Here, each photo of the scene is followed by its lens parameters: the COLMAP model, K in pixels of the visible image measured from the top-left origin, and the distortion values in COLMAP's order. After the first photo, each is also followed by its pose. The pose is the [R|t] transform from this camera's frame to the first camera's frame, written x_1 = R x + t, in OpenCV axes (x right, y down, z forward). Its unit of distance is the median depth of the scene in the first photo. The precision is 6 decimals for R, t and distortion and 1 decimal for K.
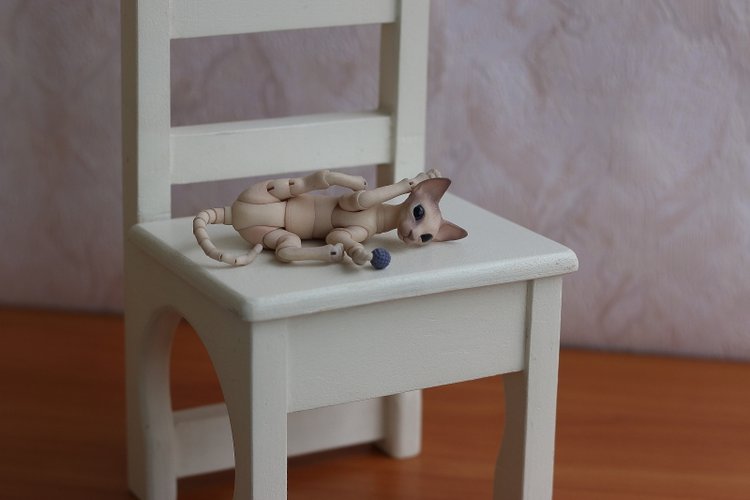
lens RADIAL K [[1898.4, 0, 377.1], [0, 1898.4, 248.7], [0, 0, 1]] dist [-0.166280, 0.000000]
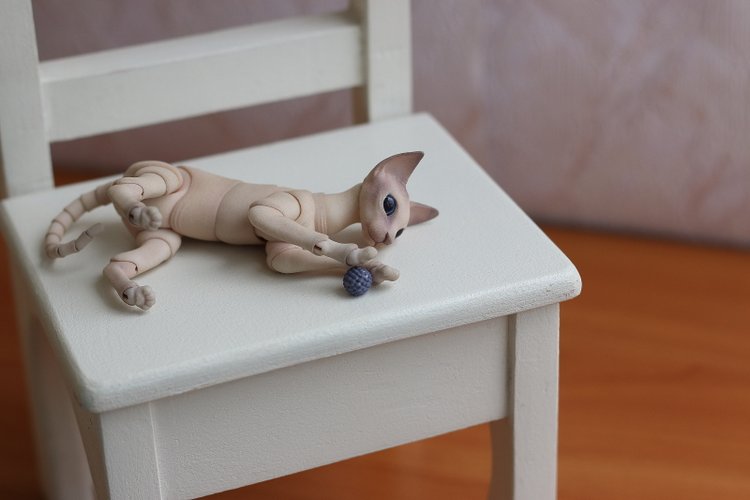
lens RADIAL K [[1898.4, 0, 381.3], [0, 1898.4, 250.1], [0, 0, 1]] dist [-0.166280, 0.000000]
pose [[0.989741, 0.020622, -0.141374, 0.132202], [0.015739, 0.967768, 0.251350, -0.185746], [0.142000, -0.250996, 0.957516, 0.306584]]
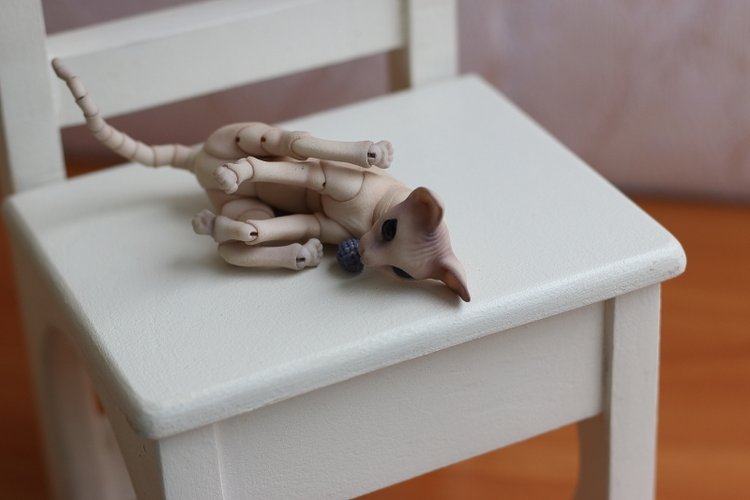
lens RADIAL K [[1898.4, 0, 372.1], [0, 1898.4, 252.7], [0, 0, 1]] dist [-0.166280, 0.000000]
pose [[0.995711, -0.027124, -0.088452, 0.057527], [0.050245, 0.961316, 0.270825, -0.170972], [0.077684, -0.274108, 0.958556, 0.386044]]
